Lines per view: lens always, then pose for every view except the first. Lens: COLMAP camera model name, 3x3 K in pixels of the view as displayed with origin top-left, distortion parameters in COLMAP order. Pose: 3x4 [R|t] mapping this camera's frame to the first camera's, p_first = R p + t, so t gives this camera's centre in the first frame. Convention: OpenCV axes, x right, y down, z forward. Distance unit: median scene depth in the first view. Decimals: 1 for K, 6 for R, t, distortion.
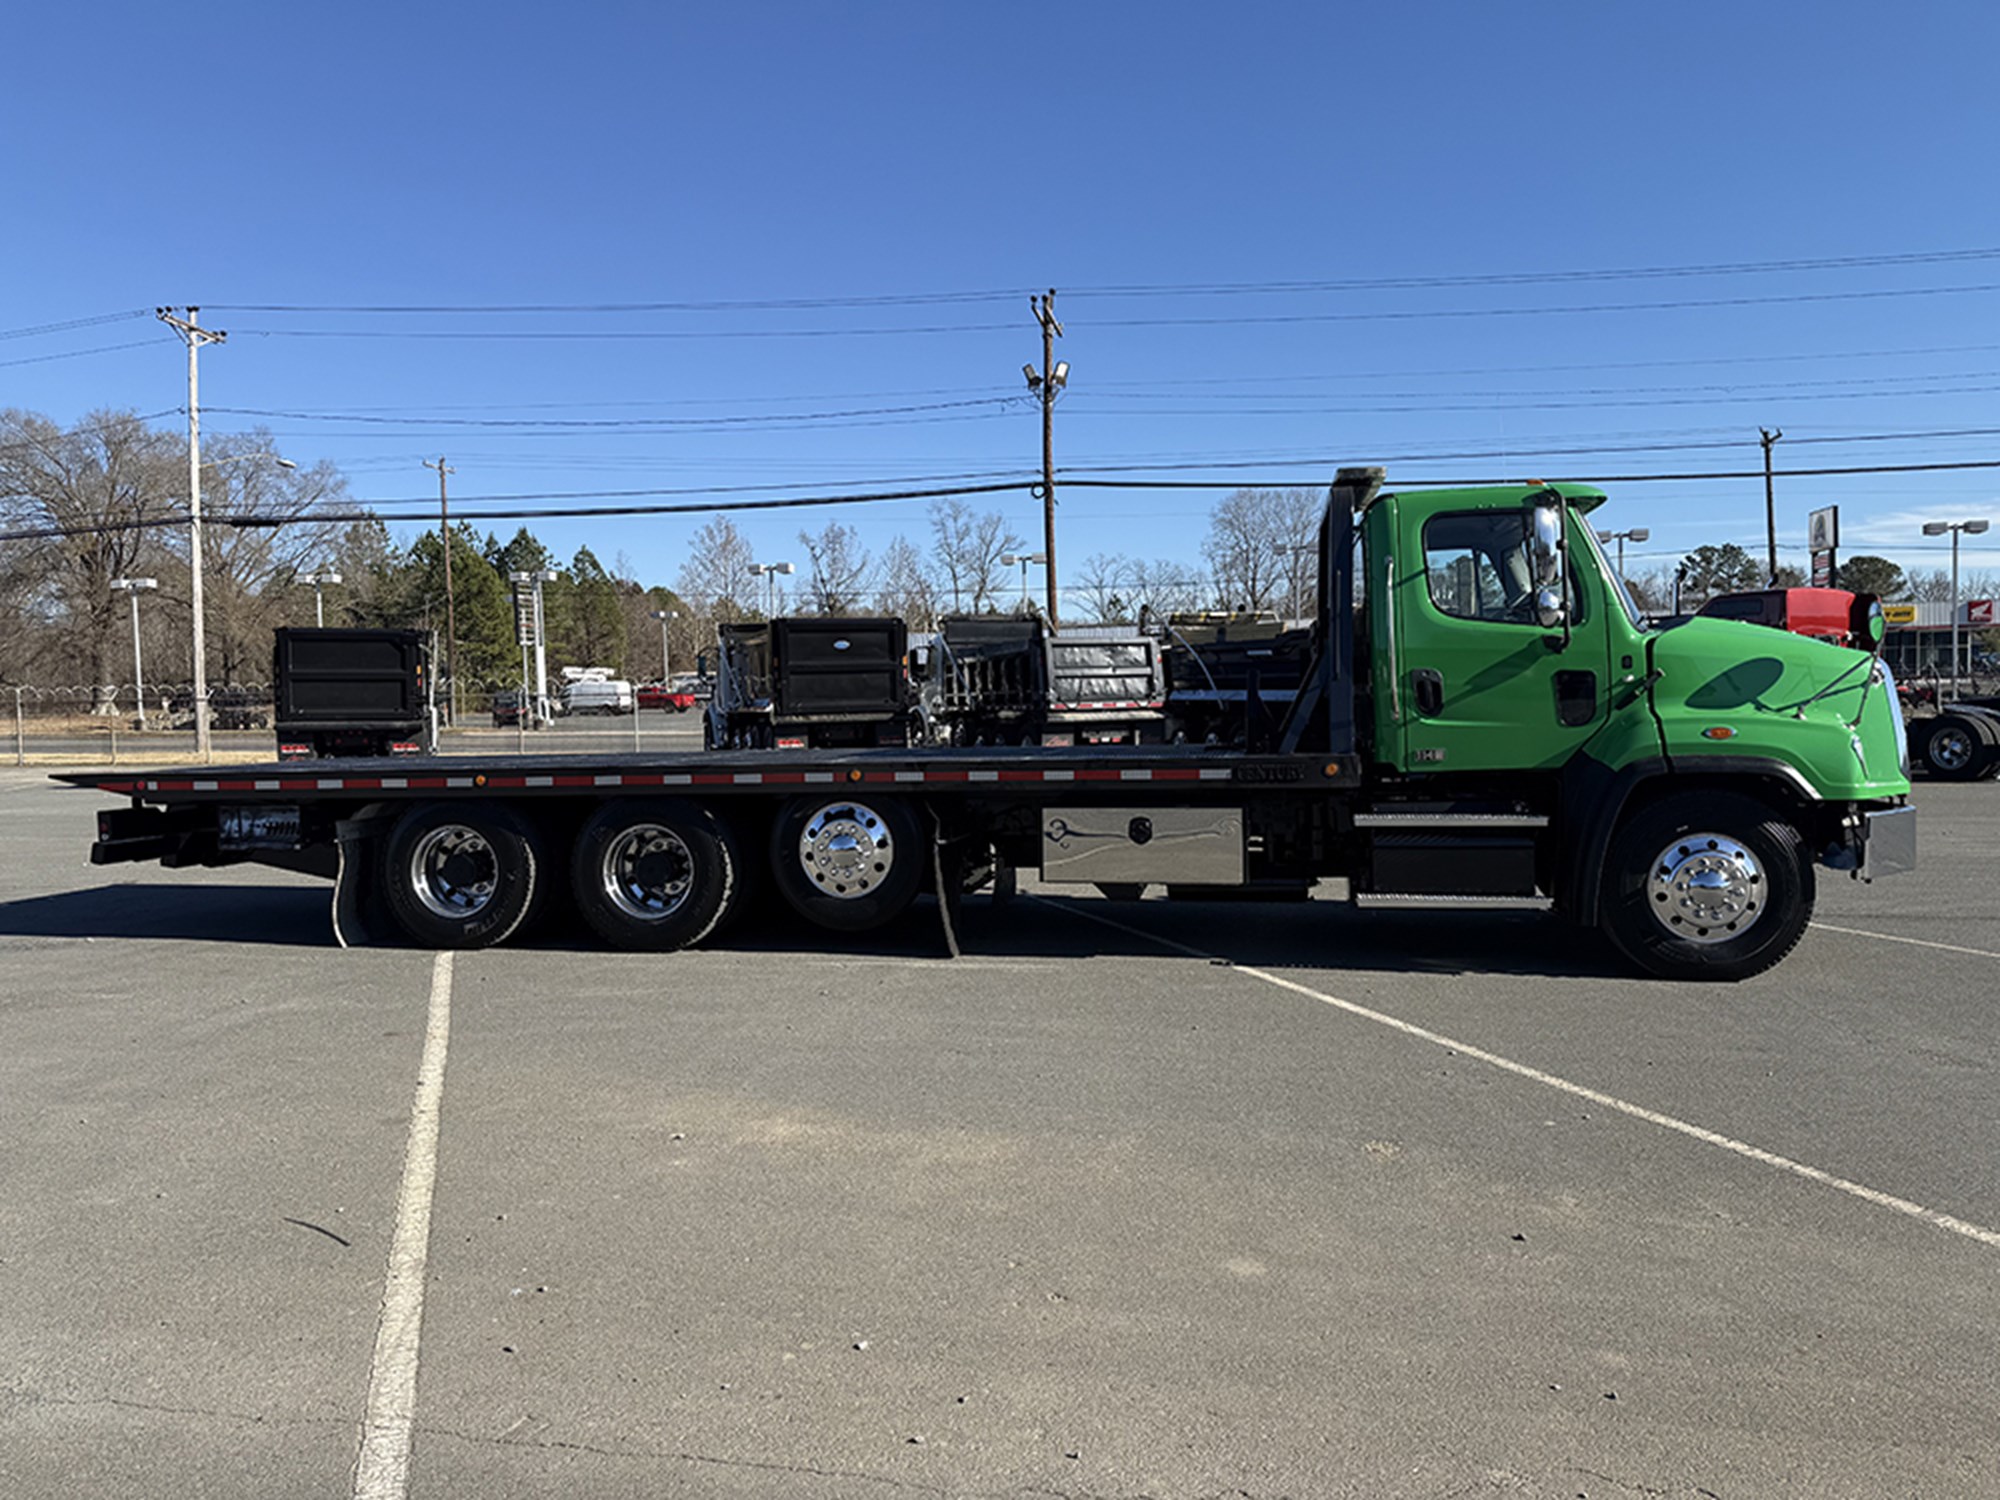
lens RADIAL K [[1411.7, 0, 1000.0], [0, 1411.7, 750.0], [0, 0, 1]] dist [0.060815, -0.092772]
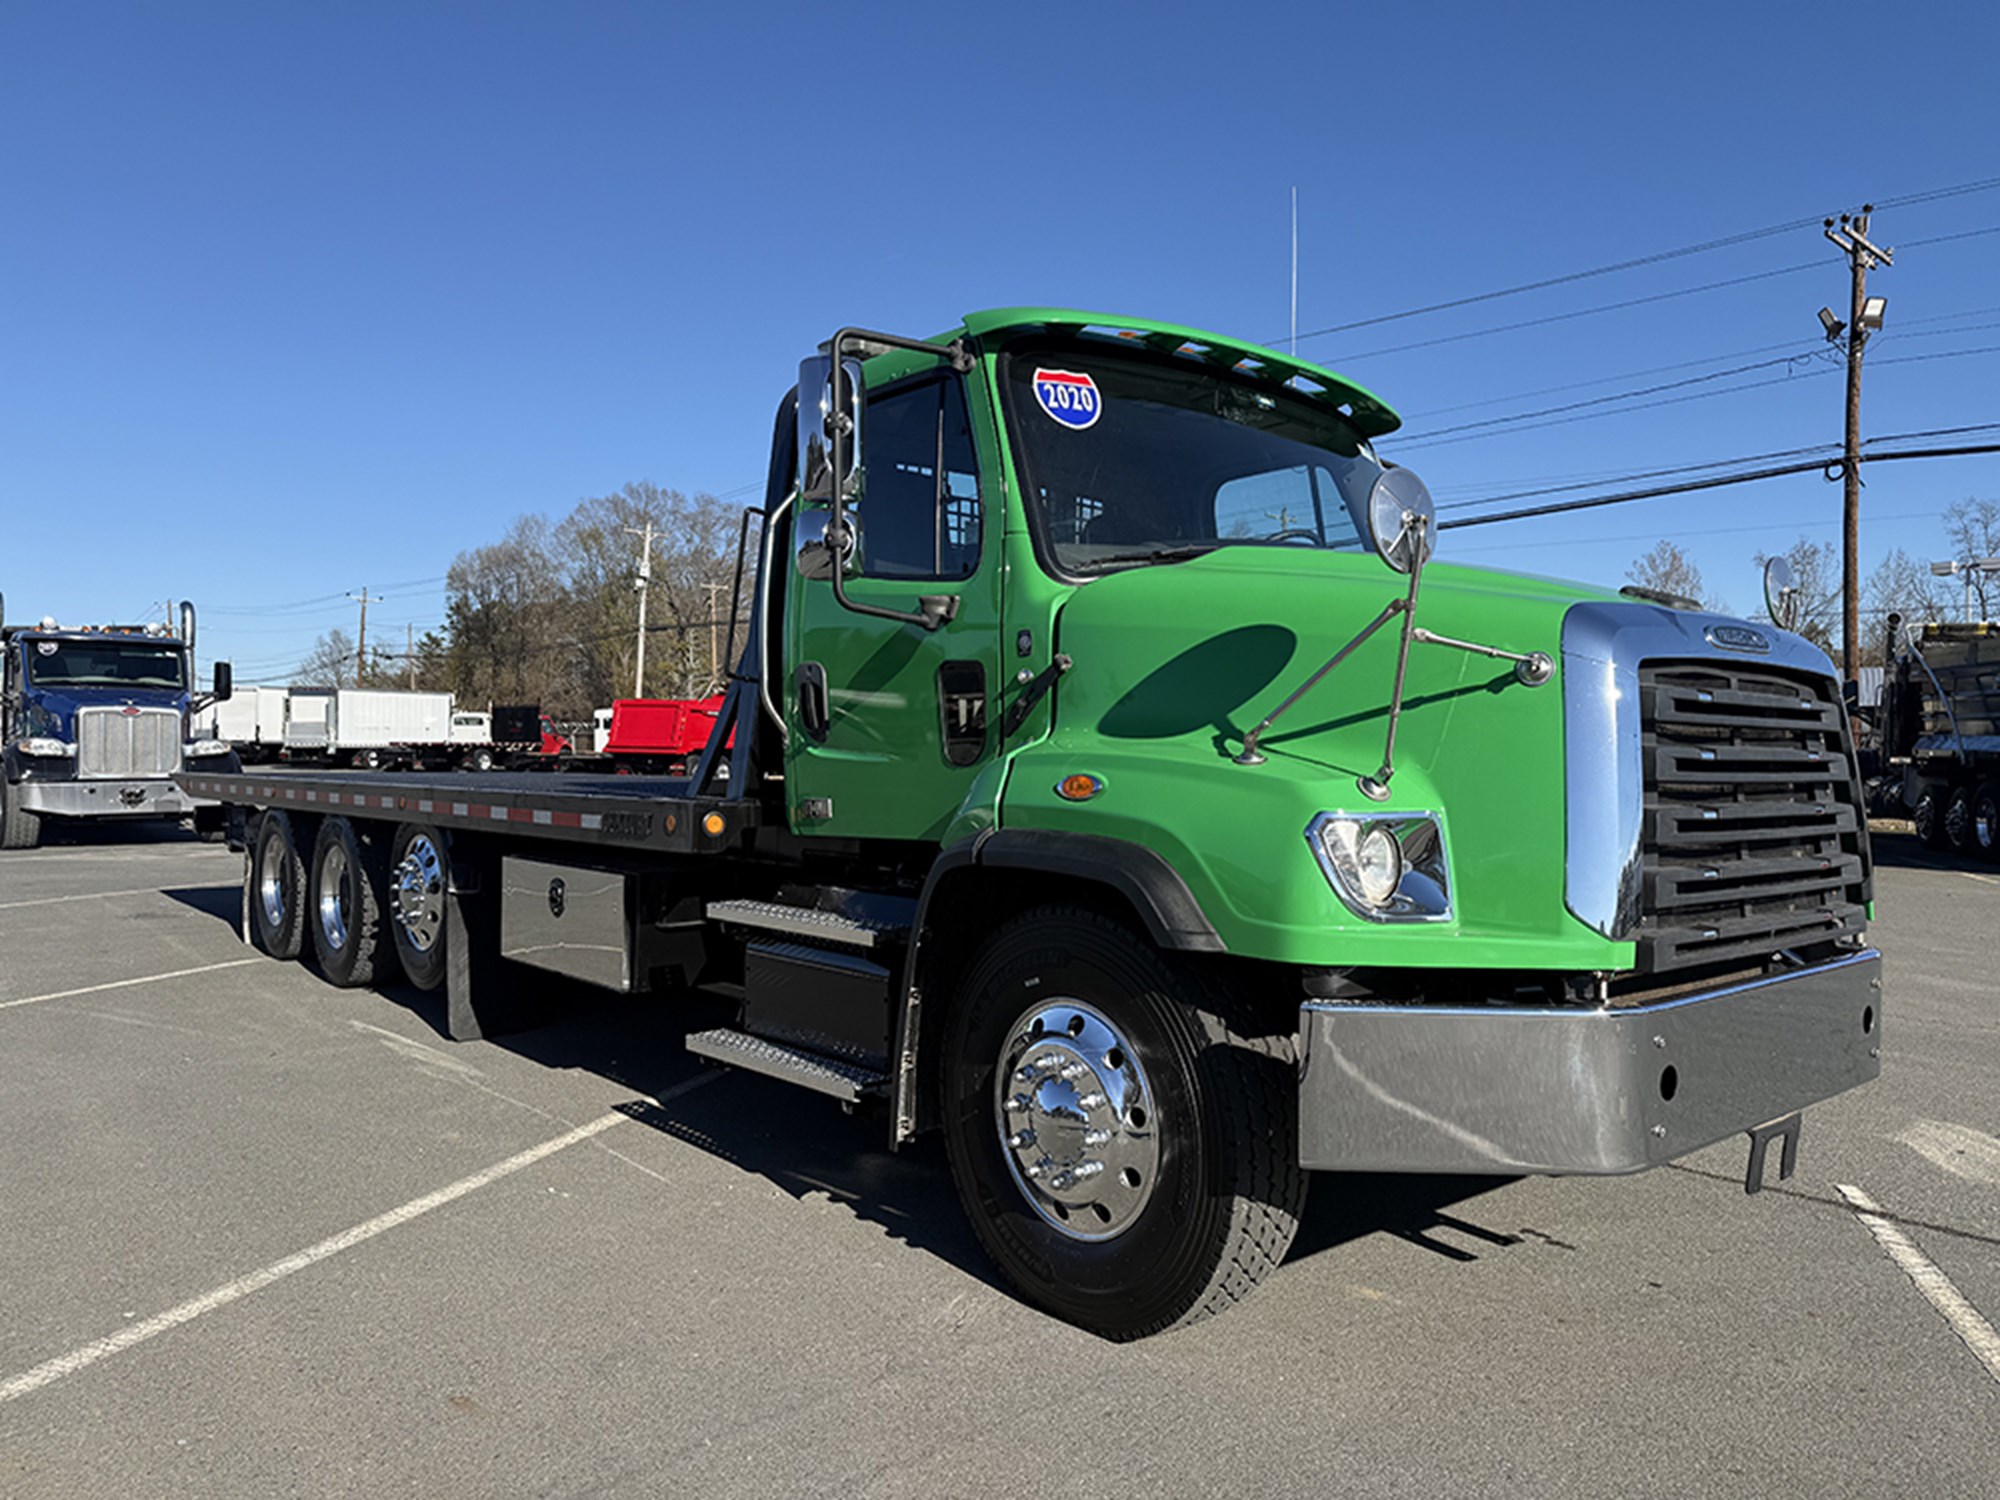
lens RADIAL K [[1411.7, 0, 1000.0], [0, 1411.7, 750.0], [0, 0, 1]] dist [0.060815, -0.092772]
pose [[0.769804, 0.021870, -0.637905, 0.232765], [-0.042323, 0.998962, -0.016825, -0.004527], [0.636875, 0.039950, 0.769931, 0.187951]]
